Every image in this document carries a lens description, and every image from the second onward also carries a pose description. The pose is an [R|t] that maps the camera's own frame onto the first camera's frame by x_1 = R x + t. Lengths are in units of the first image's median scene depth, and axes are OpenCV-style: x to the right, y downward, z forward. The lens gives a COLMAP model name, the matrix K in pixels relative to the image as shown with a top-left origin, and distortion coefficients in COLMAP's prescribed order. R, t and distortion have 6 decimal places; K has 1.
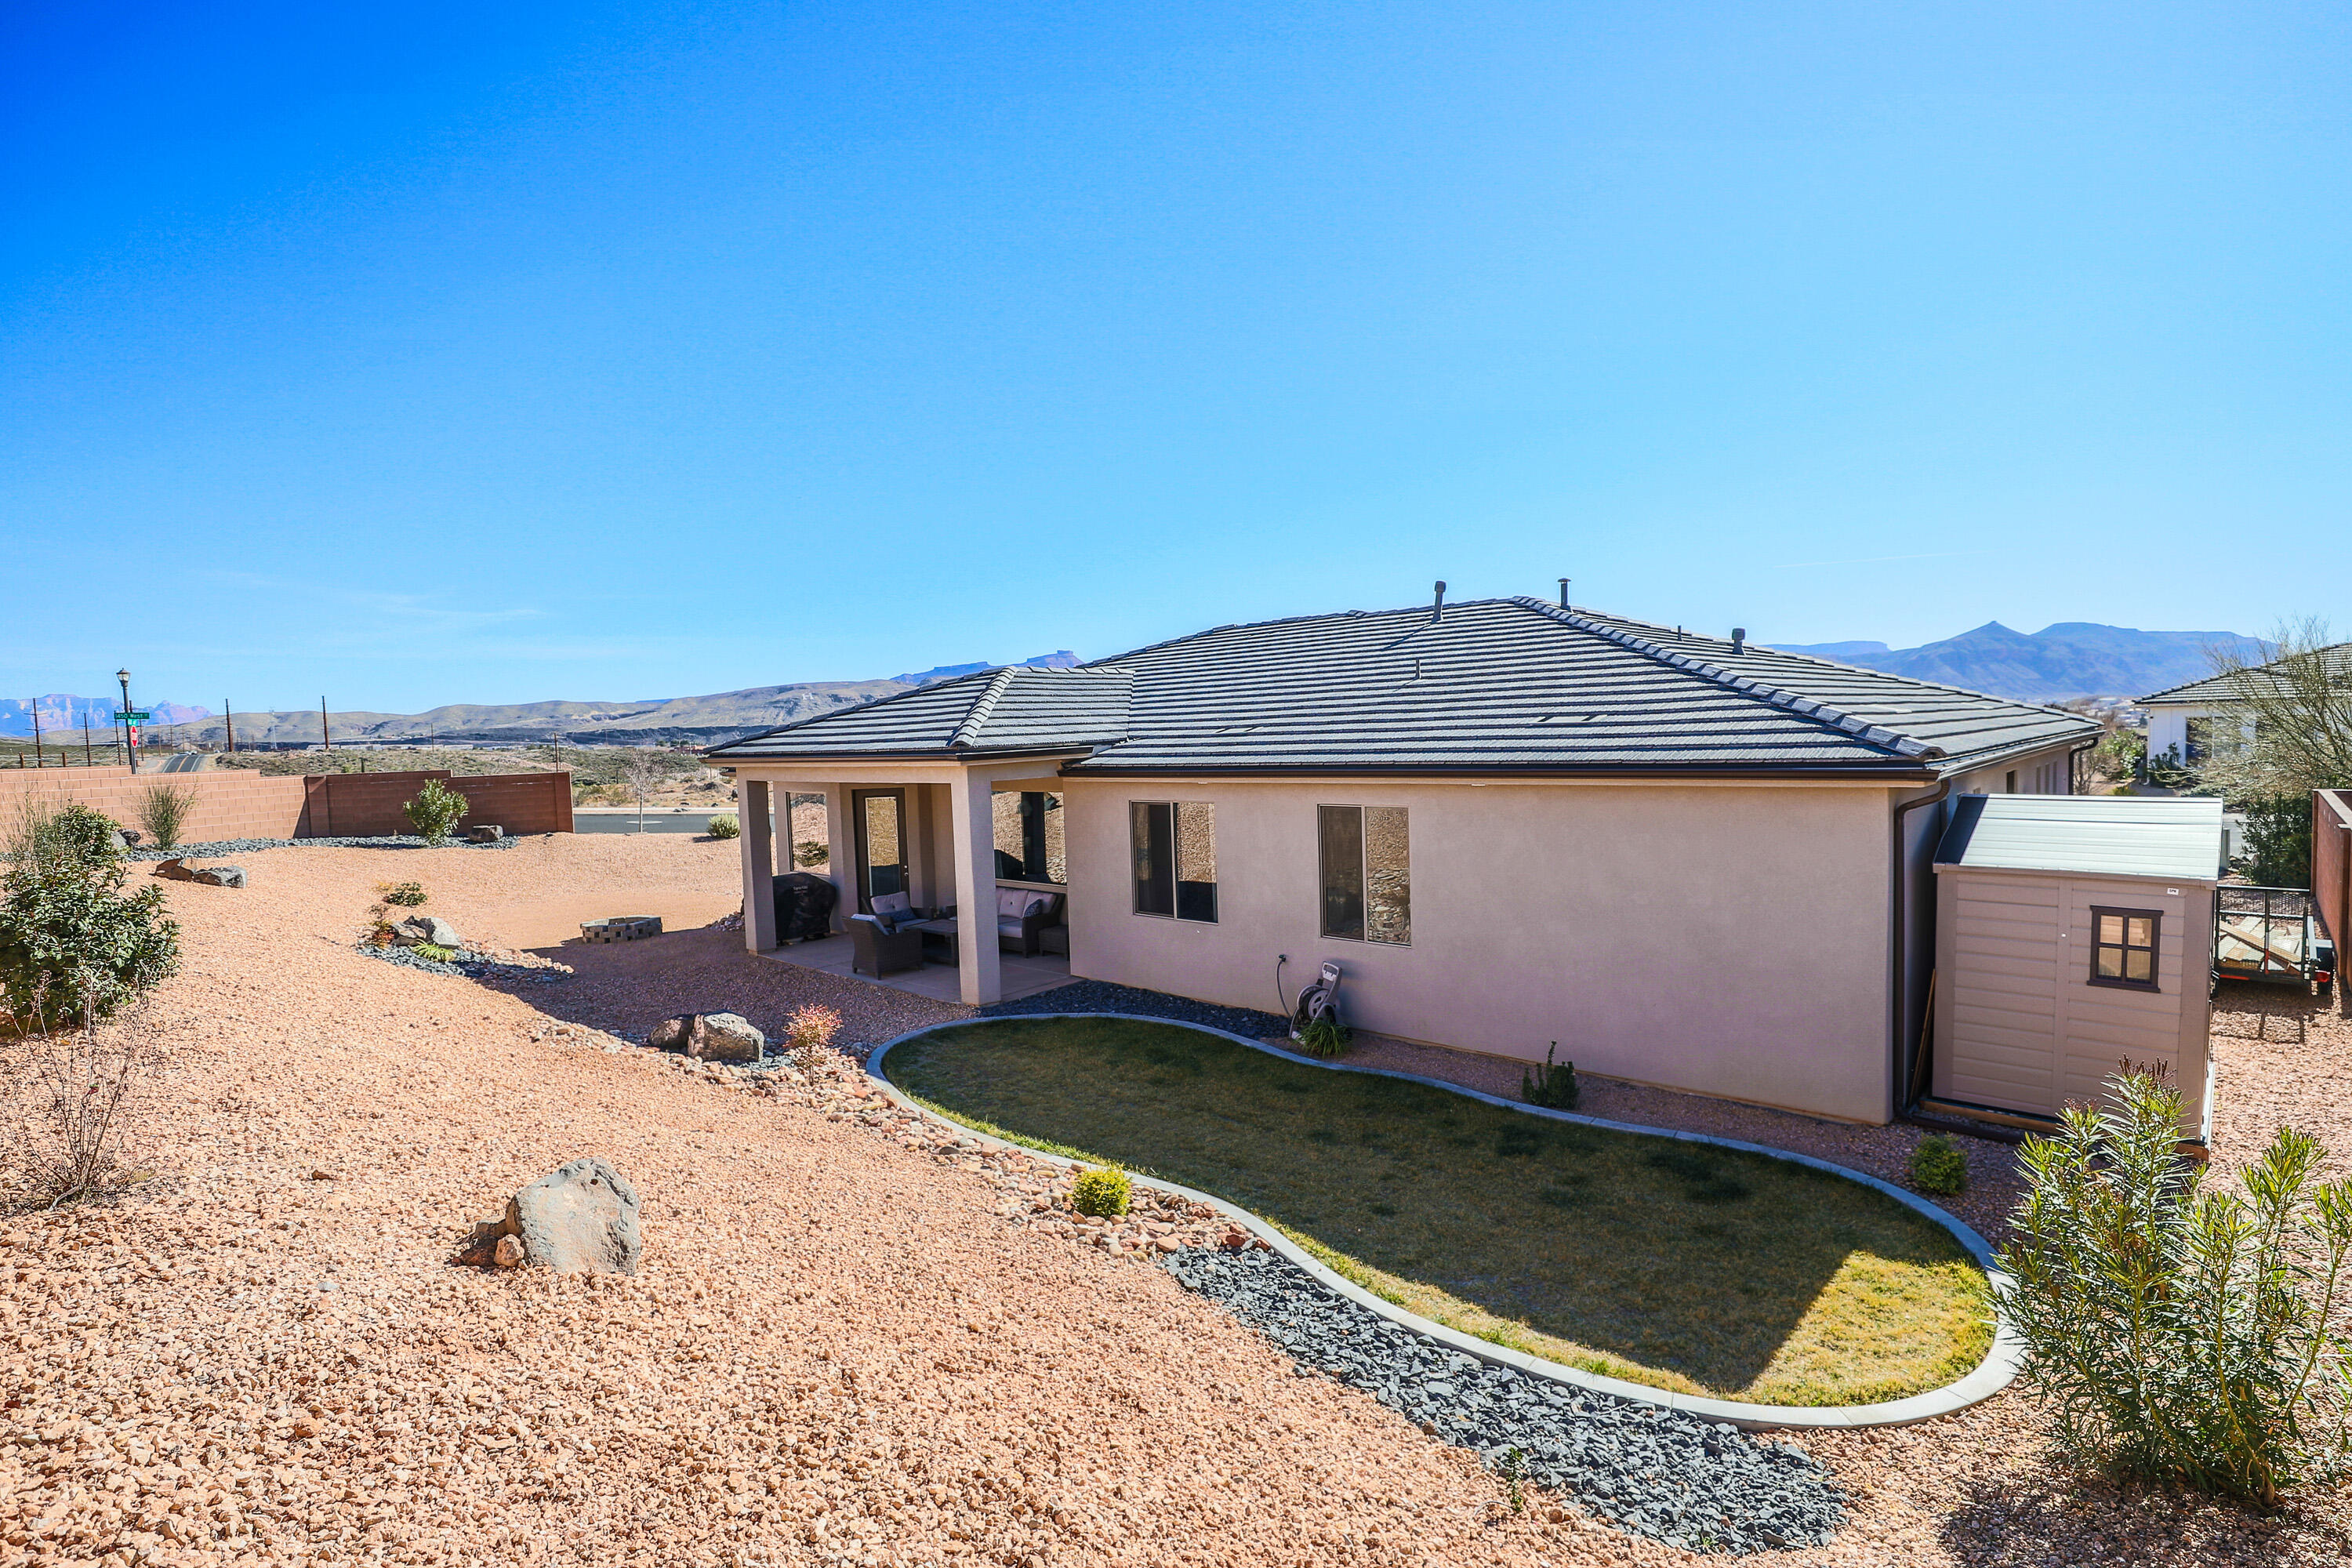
lens RADIAL K [[1112.9, 0, 1181.7], [0, 1112.9, 784.7], [0, 0, 1]] dist [-0.028159, 0.002404]
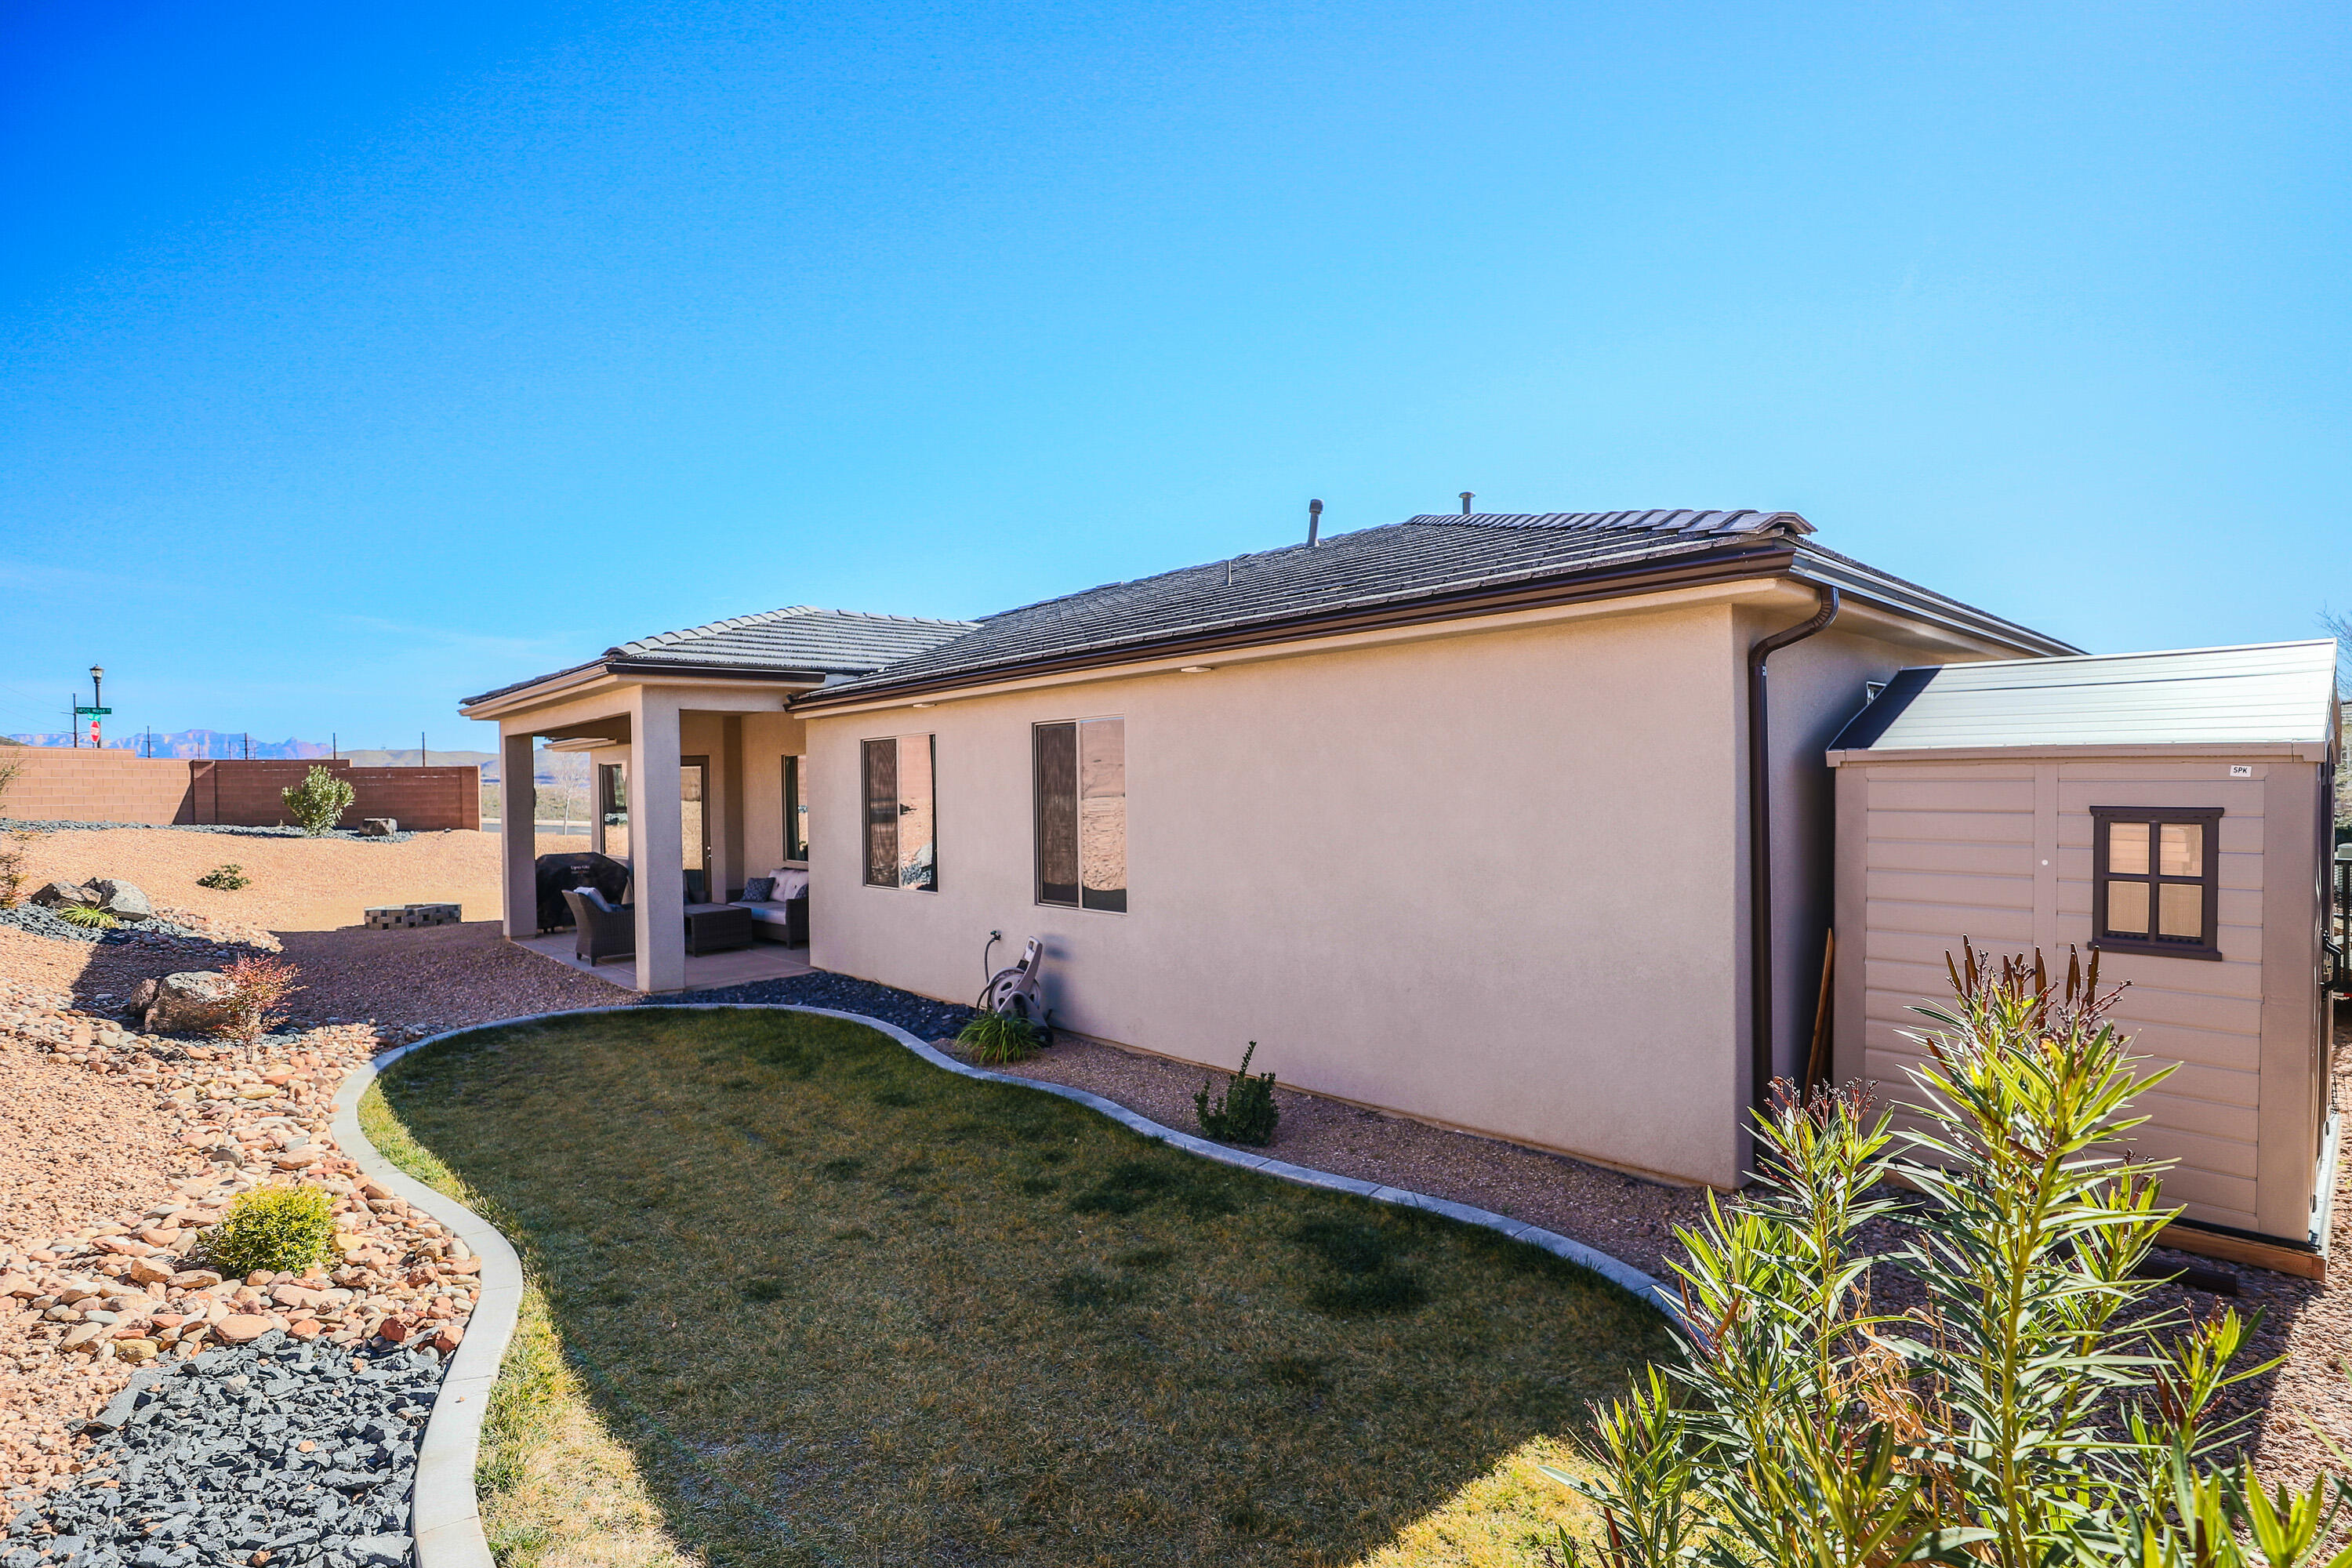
lens RADIAL K [[1112.9, 0, 1171.7], [0, 1112.9, 785.6], [0, 0, 1]] dist [-0.028159, 0.002404]
pose [[0.997302, 0.018309, -0.071081, 0.337445], [-0.021576, 0.998733, -0.045465, 0.113906], [0.070159, 0.046876, 0.996434, 0.342988]]
